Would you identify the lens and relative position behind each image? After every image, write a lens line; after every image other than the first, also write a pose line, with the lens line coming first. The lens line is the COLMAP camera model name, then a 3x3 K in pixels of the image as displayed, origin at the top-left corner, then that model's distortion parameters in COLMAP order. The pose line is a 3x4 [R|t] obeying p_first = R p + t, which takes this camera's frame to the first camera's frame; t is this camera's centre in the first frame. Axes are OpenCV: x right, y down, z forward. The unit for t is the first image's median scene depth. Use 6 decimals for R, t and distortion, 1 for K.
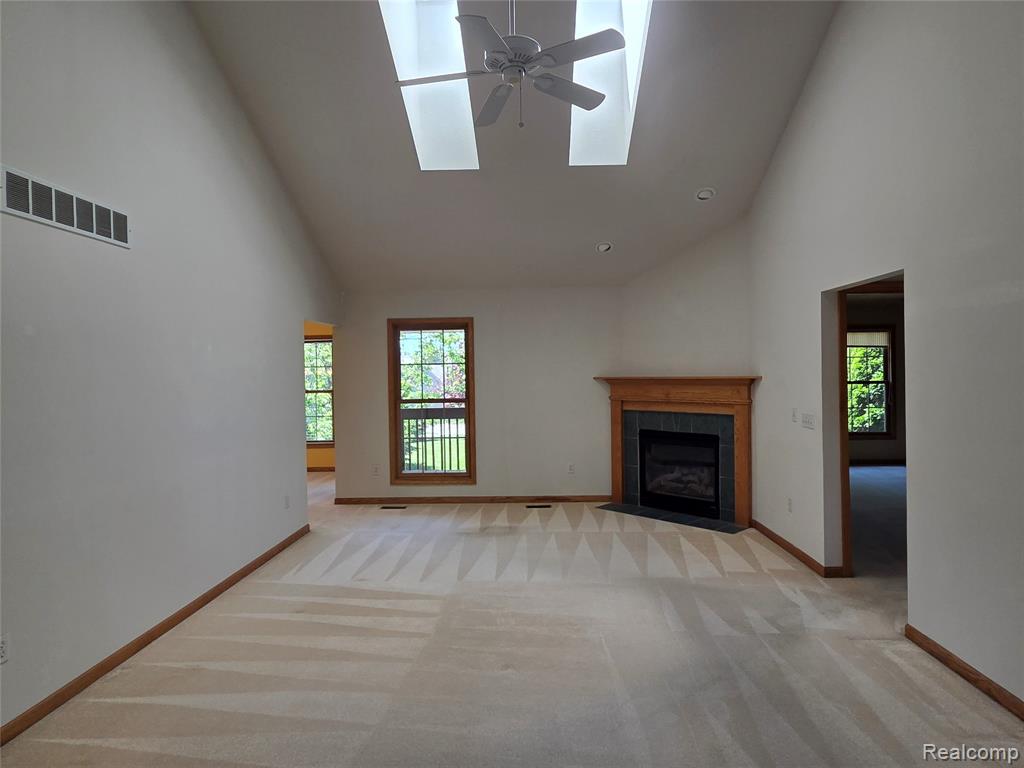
lens RADIAL K [[593.6, 0, 511.2], [0, 593.6, 377.2], [0, 0, 1]] dist [0.001356, -0.002707]
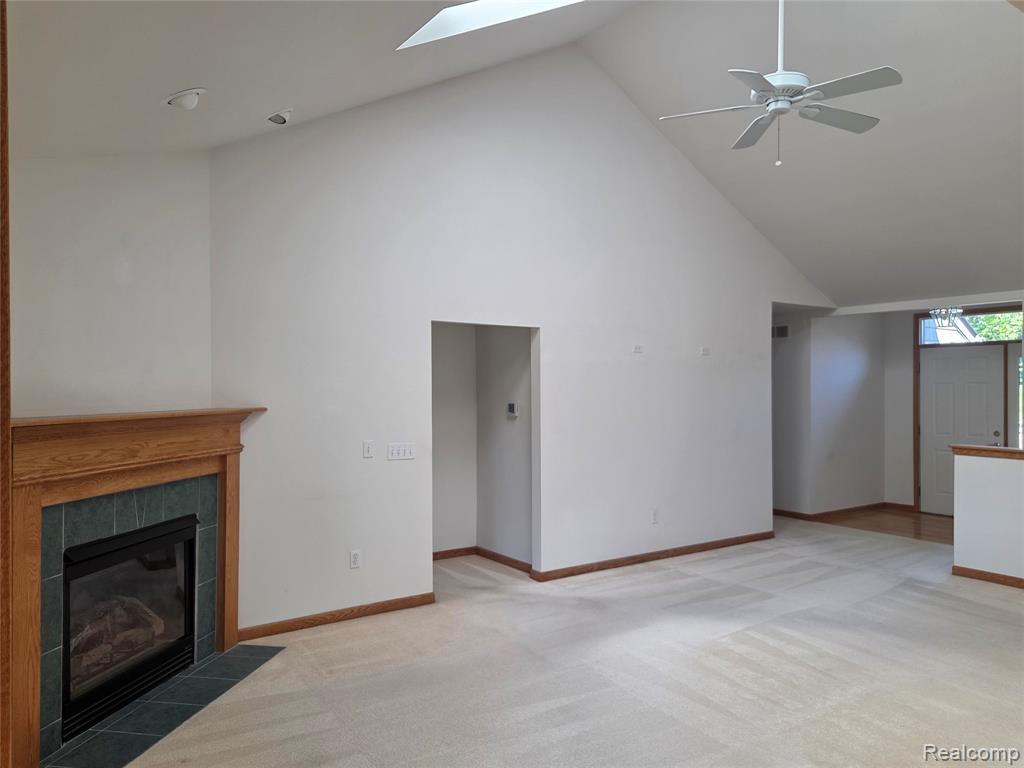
lens RADIAL K [[704.6, 0, 509.1], [0, 704.6, 389.2], [0, 0, 1]] dist [0.028971, -0.000805]
pose [[-0.608932, 0.017472, 0.793030, -0.374188], [0.017473, 0.999810, -0.008612, -0.010465], [-0.793030, 0.008612, -0.609121, 1.168661]]
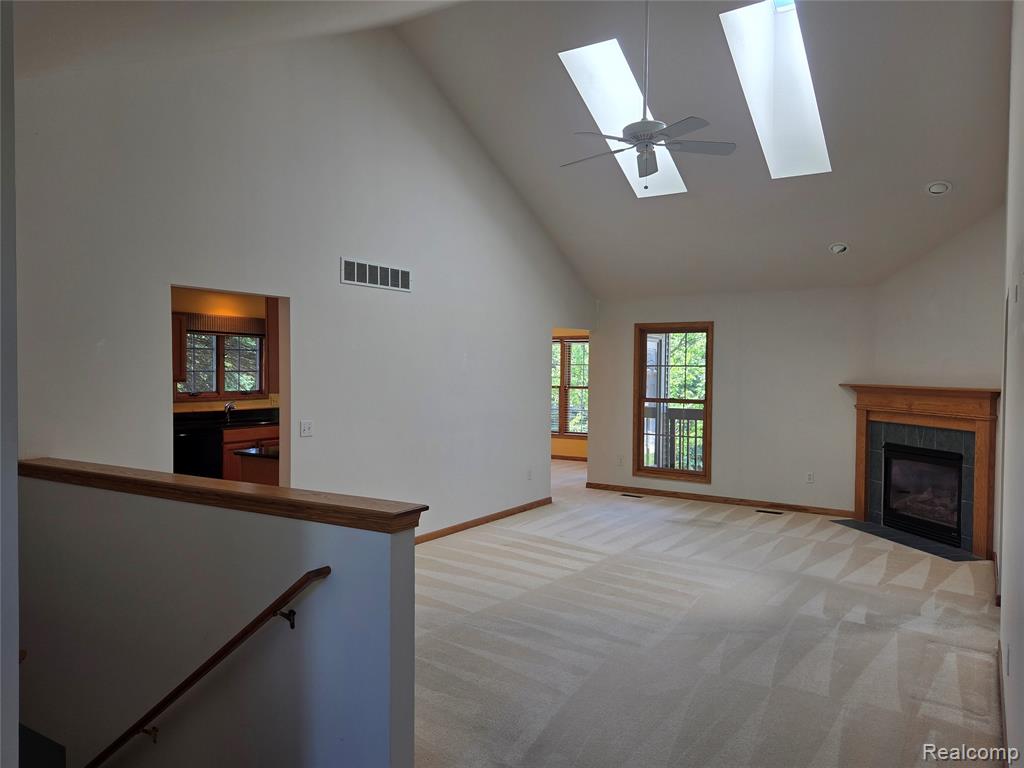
lens RADIAL K [[704.6, 0, 513.8], [0, 704.6, 385.2], [0, 0, 1]] dist [0.028971, -0.000805]
pose [[0.854350, 0.035673, -0.518472, 0.324537], [-0.026071, 0.999327, 0.025798, -0.015029], [0.519044, -0.008523, 0.854705, -0.260270]]
